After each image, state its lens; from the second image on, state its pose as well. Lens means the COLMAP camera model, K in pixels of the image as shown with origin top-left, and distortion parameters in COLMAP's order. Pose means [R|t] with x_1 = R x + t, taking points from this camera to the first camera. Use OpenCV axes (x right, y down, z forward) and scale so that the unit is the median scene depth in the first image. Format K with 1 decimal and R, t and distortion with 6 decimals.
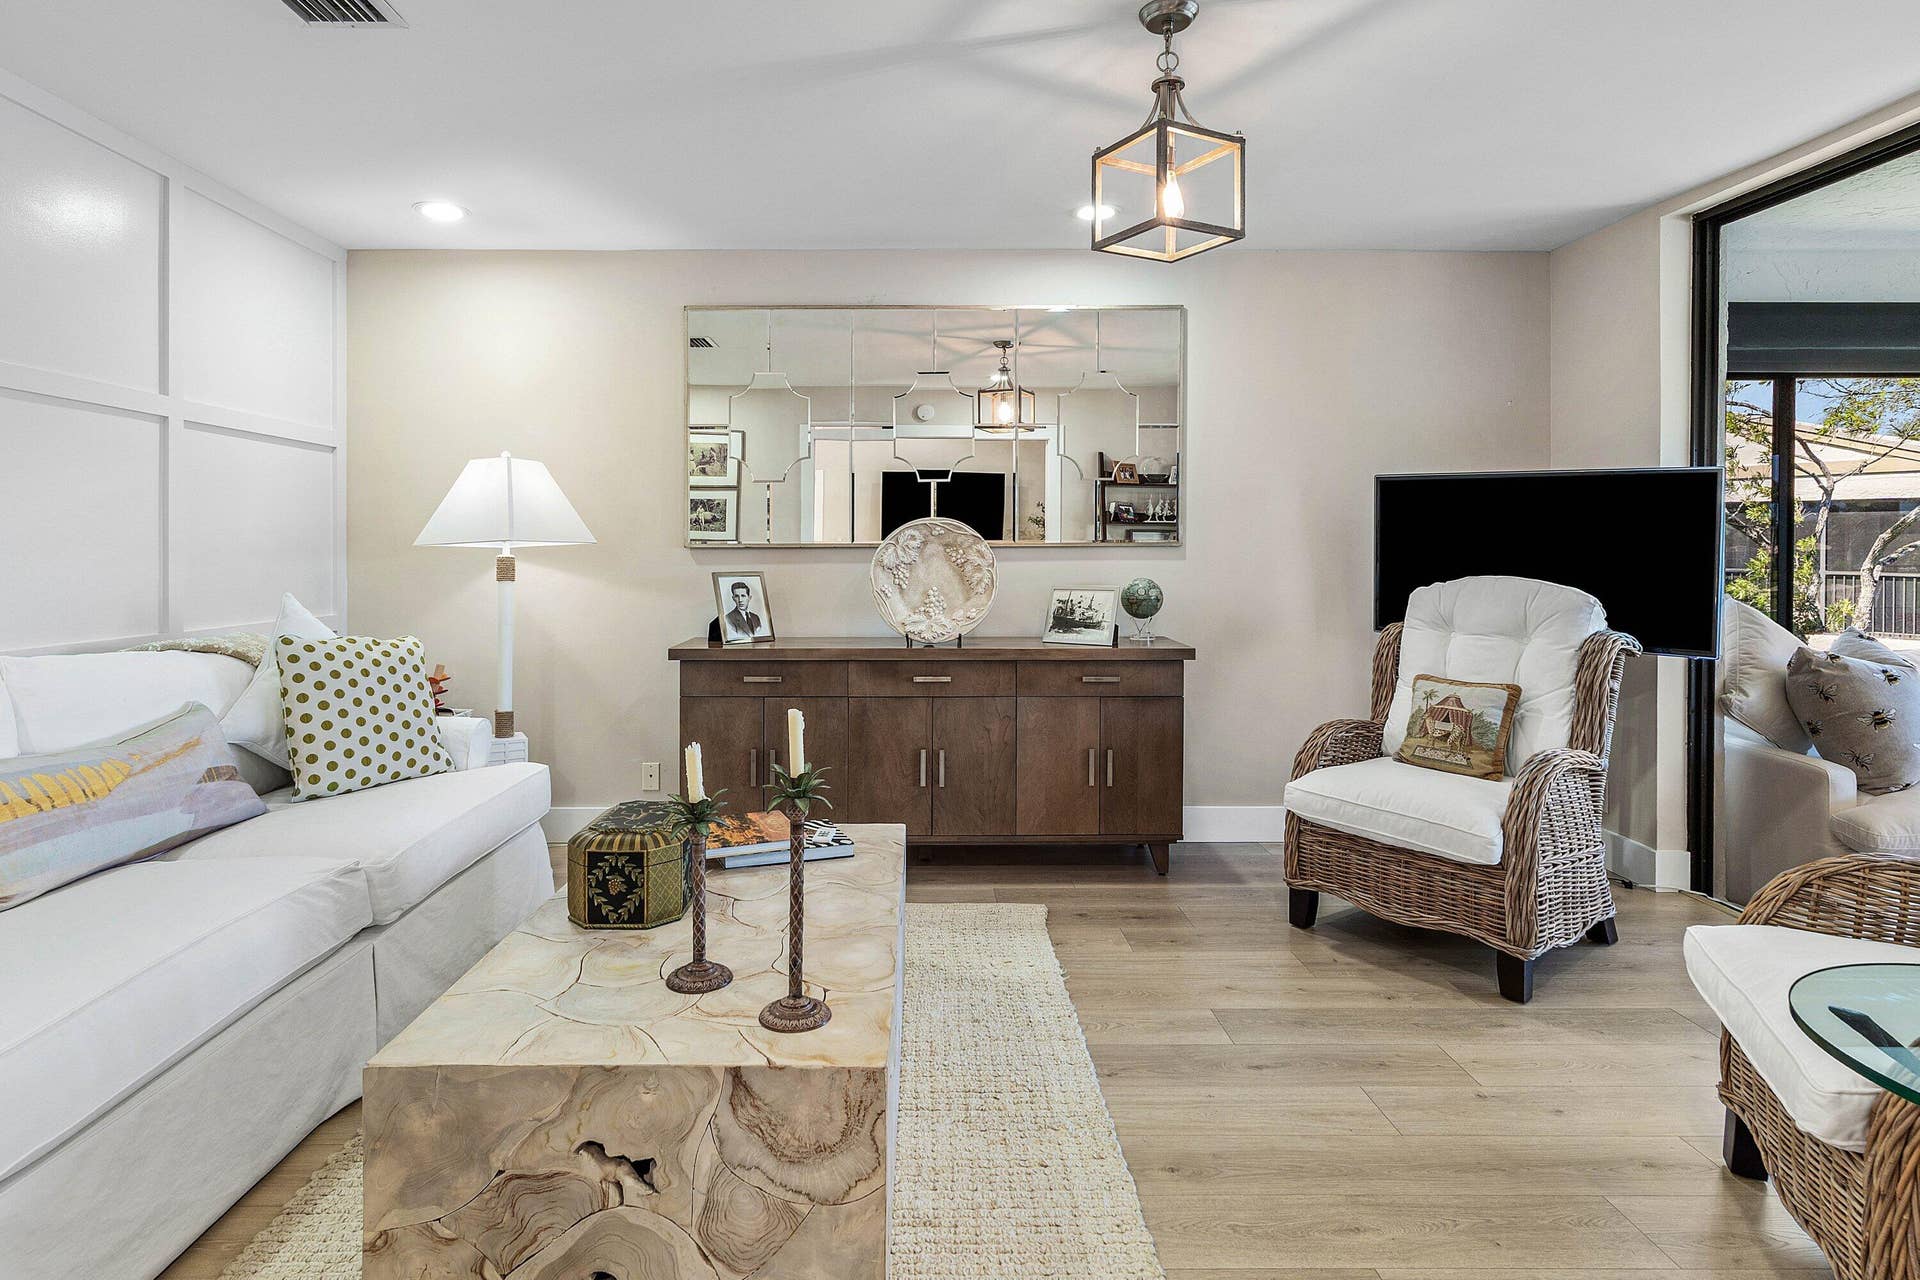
lens RADIAL K [[974.1, 0, 920.5], [0, 974.1, 552.7], [0, 0, 1]] dist [-0.000101, 0.004647]
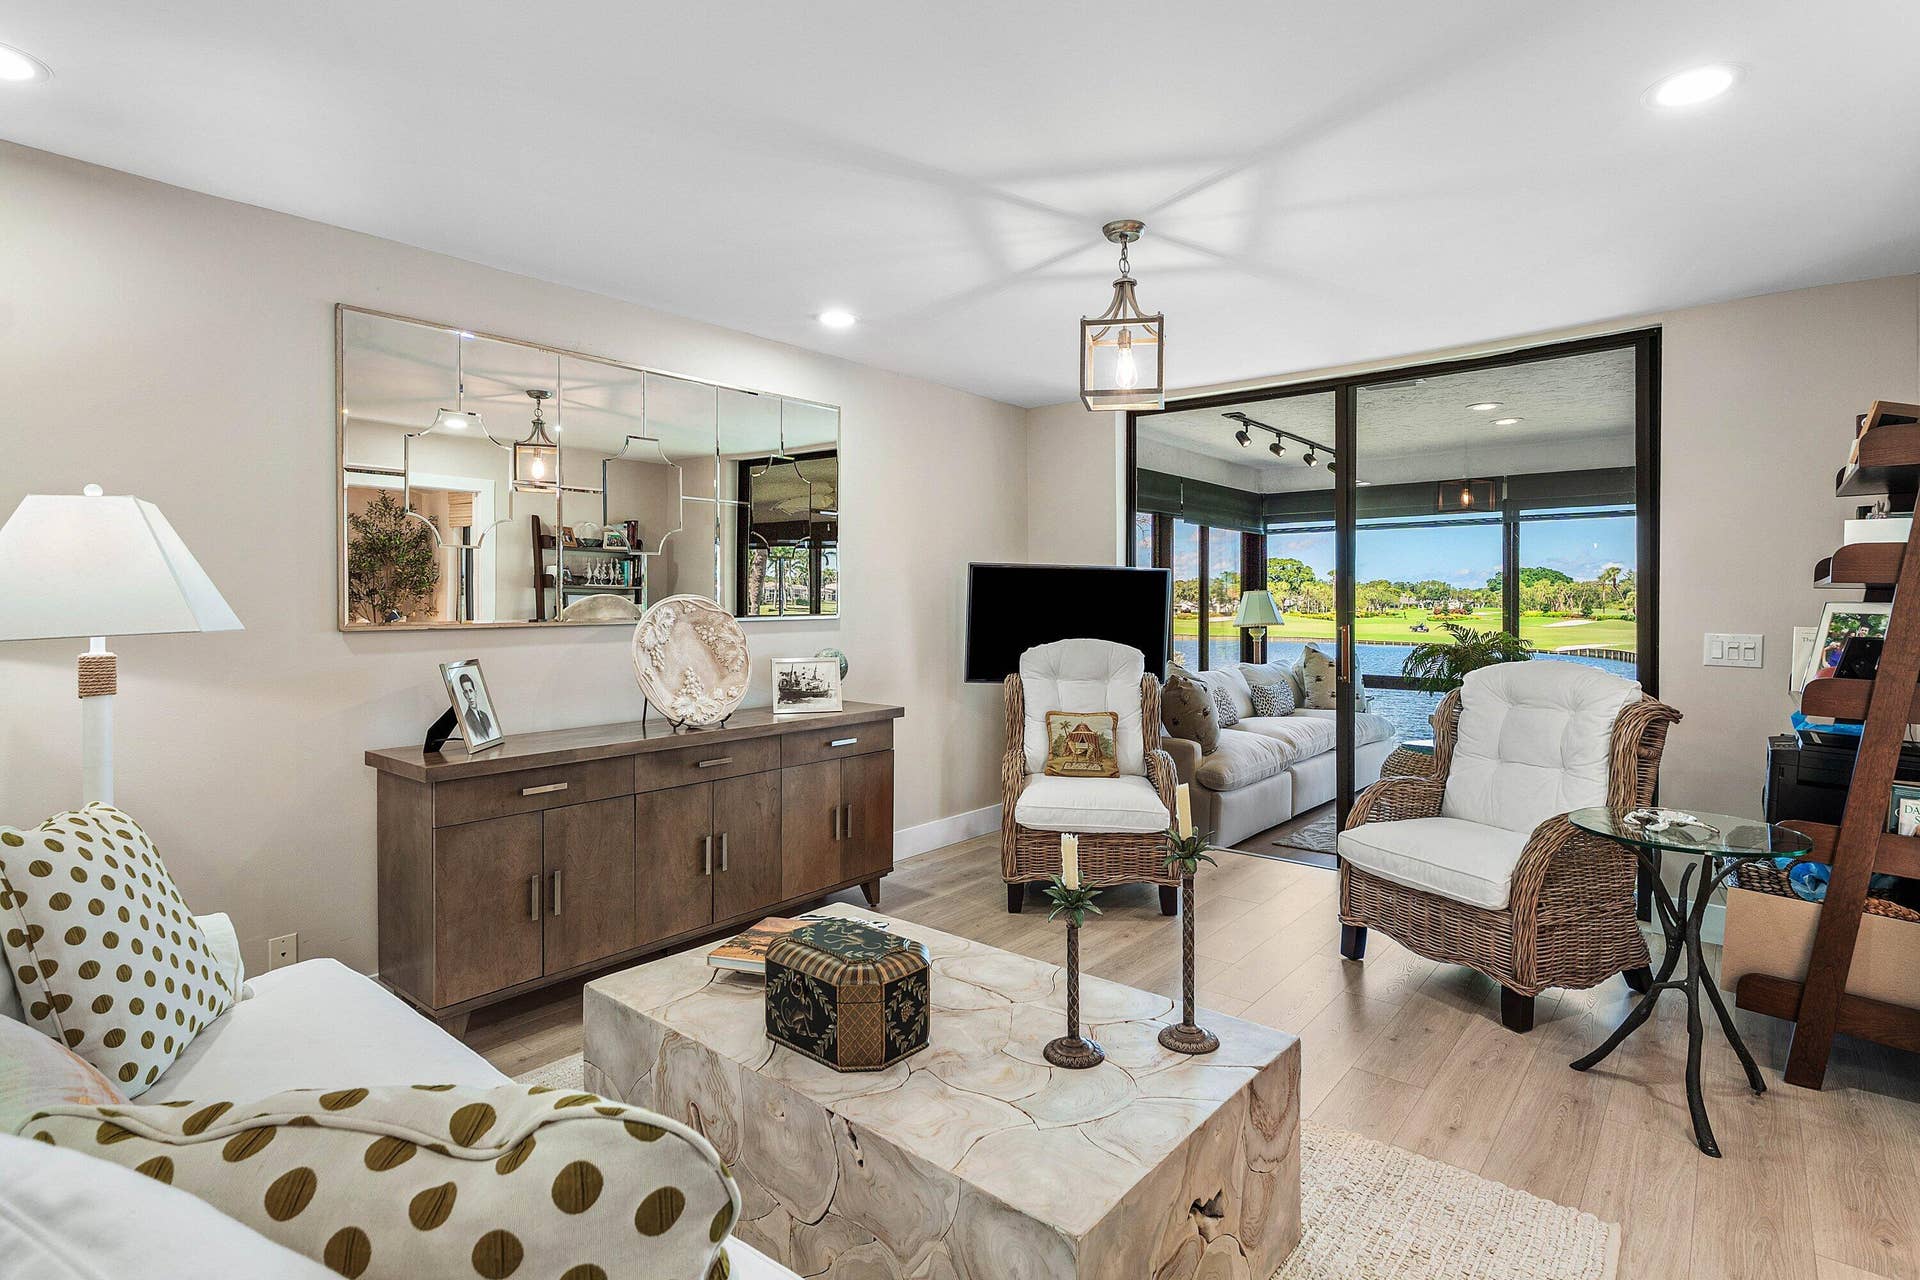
lens RADIAL K [[938.3, 0, 940.6], [0, 938.3, 607.9], [0, 0, 1]] dist [0.010445, -0.001415]
pose [[0.654919, -0.007216, 0.755664, -0.545767], [0.003654, 0.999973, 0.006381, -0.029127], [-0.755690, -0.001418, 0.654928, 0.216004]]
